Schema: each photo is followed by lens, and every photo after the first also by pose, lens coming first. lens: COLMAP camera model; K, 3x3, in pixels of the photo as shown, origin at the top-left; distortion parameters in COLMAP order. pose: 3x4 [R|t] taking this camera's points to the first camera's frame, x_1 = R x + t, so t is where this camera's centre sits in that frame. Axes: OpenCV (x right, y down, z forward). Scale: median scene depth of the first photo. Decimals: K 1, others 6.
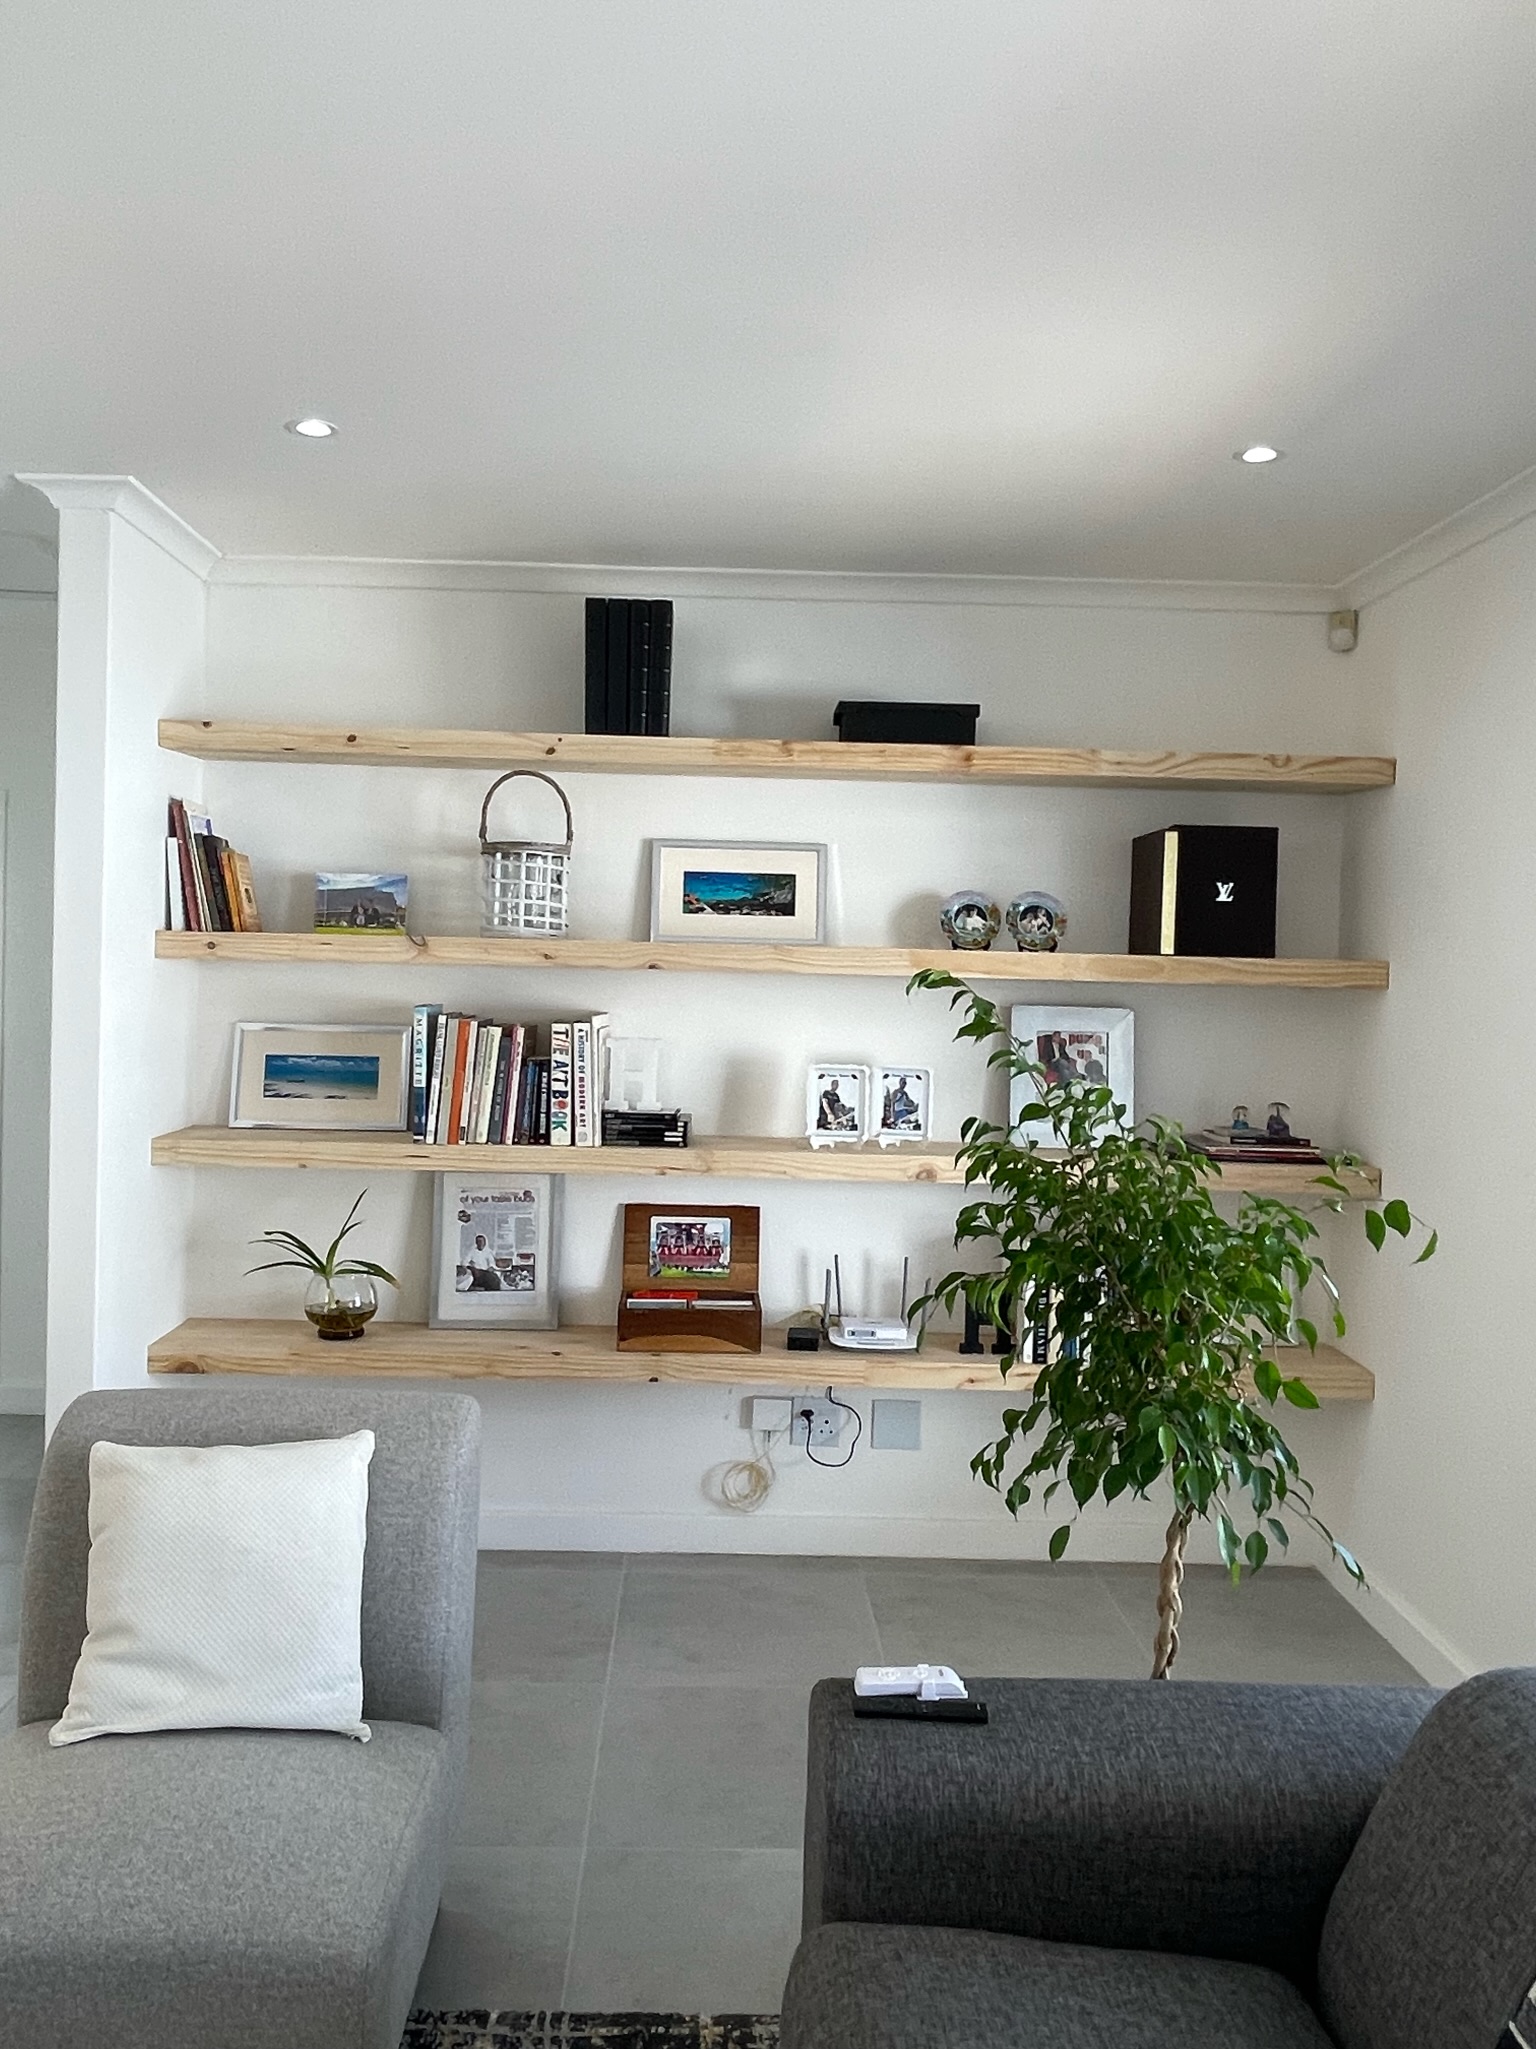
lens RADIAL K [[1513.8, 0, 774.1], [0, 1513.8, 1029.9], [0, 0, 1]] dist [-0.087067, -0.001910]
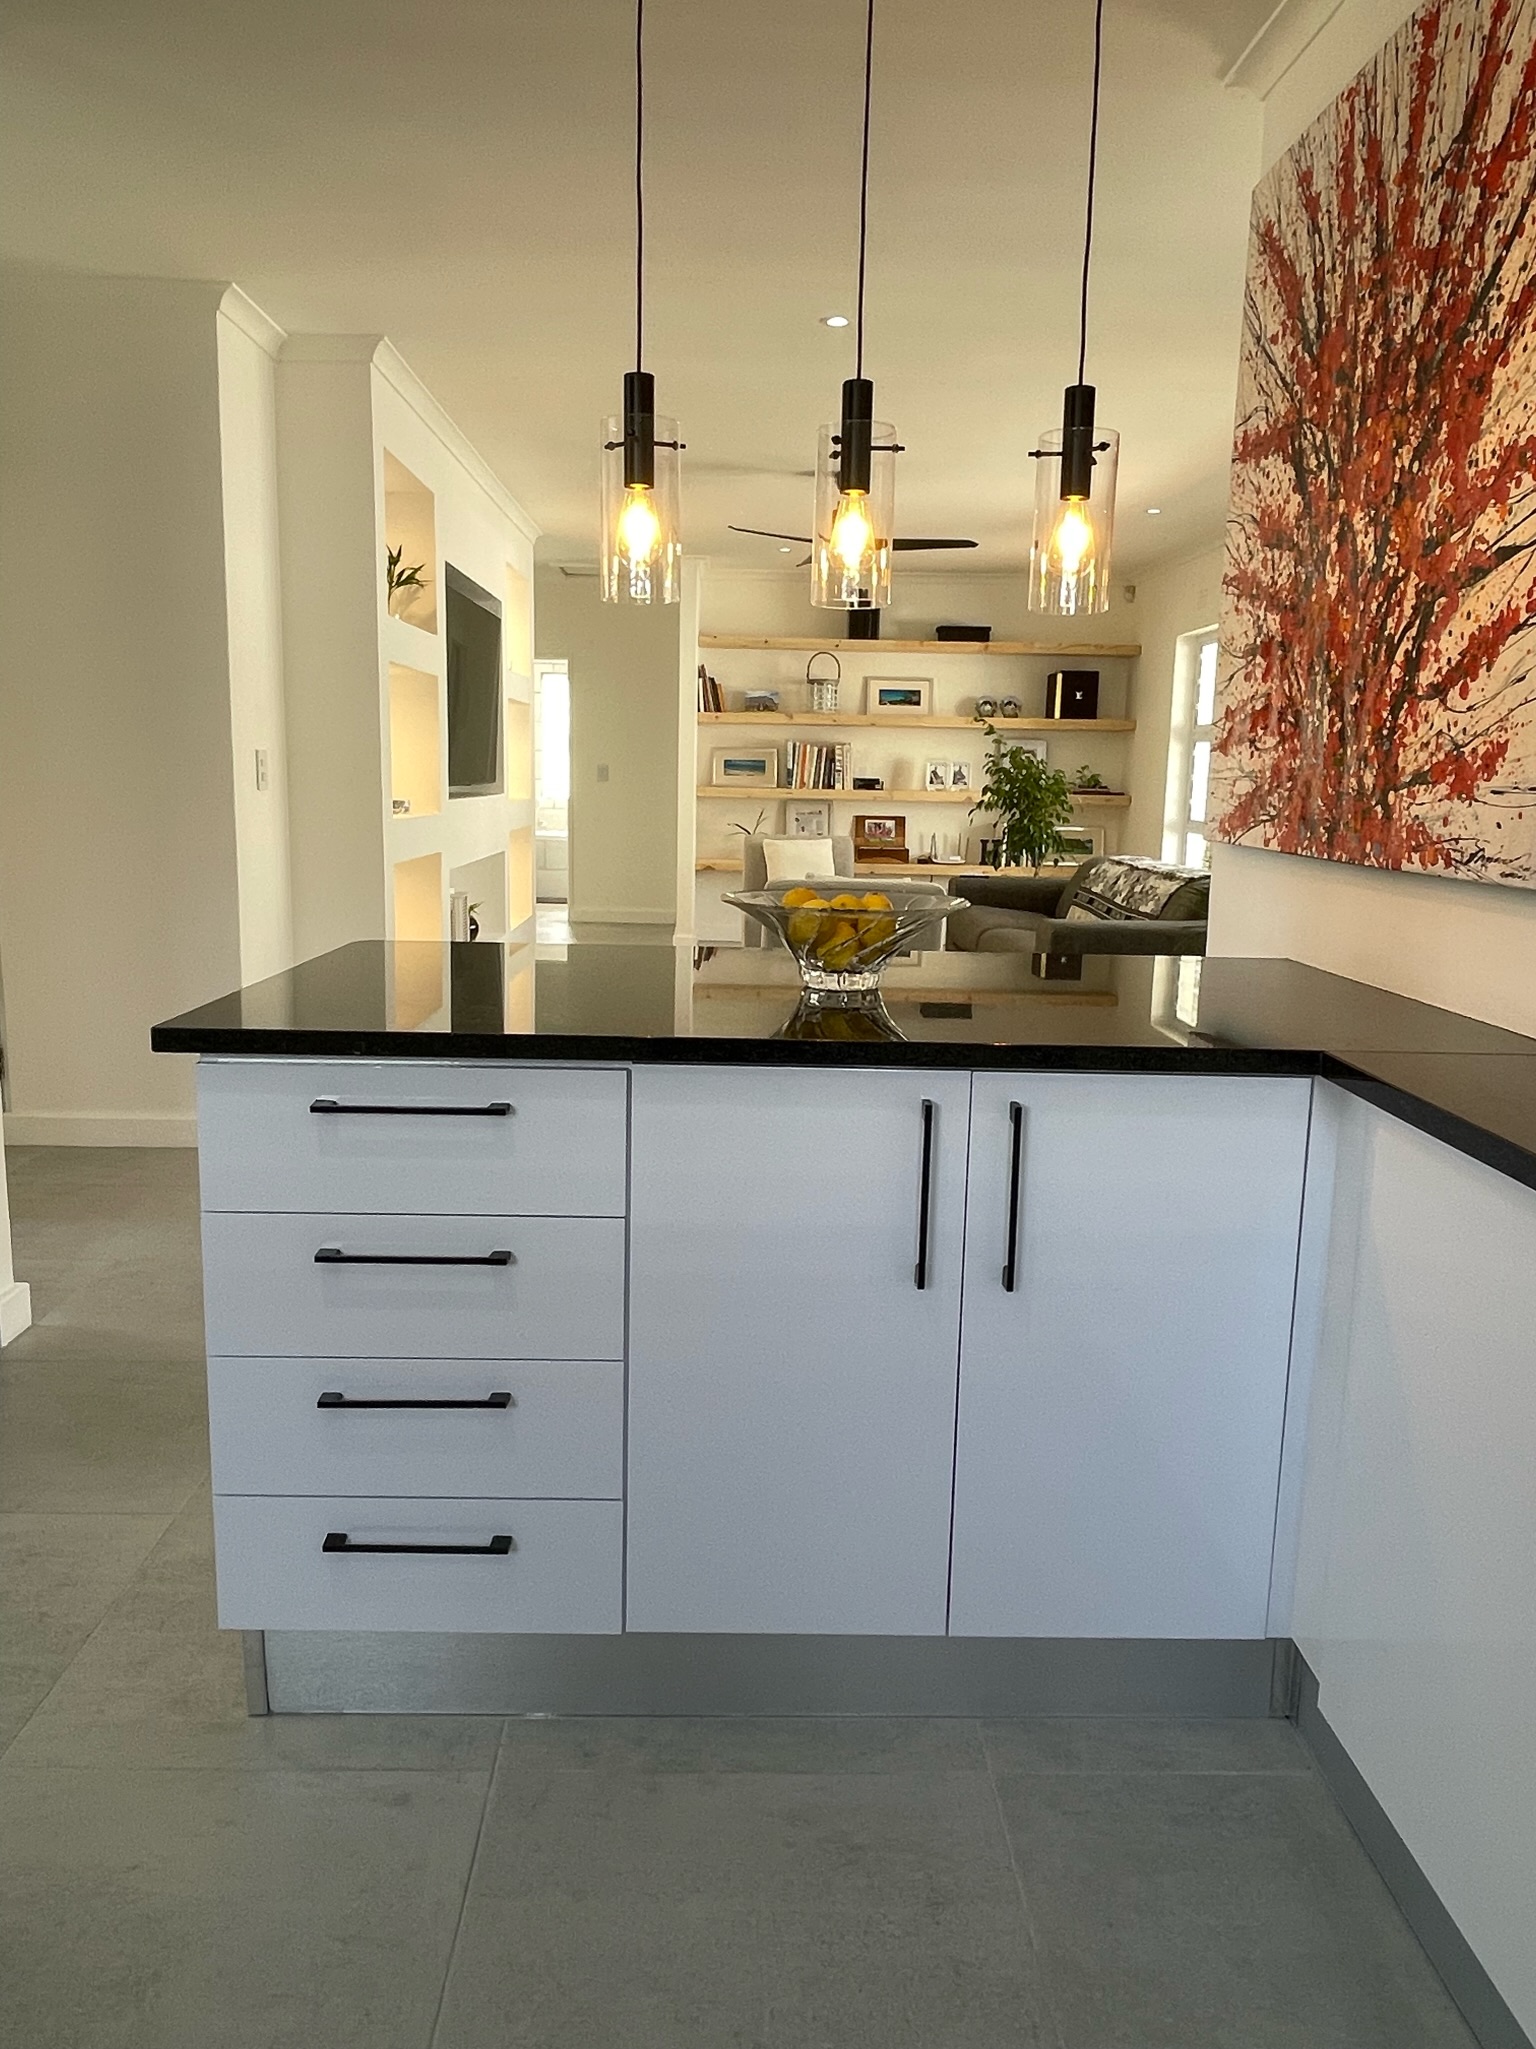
lens RADIAL K [[1426.1, 0, 750.6], [0, 1426.1, 1016.7], [0, 0, 1]] dist [-0.019444, -0.004747]
pose [[0.999620, -0.003262, -0.027375, -0.228341], [0.007018, 0.990375, 0.138233, 0.124337], [0.026661, -0.138372, 0.990021, -1.645481]]
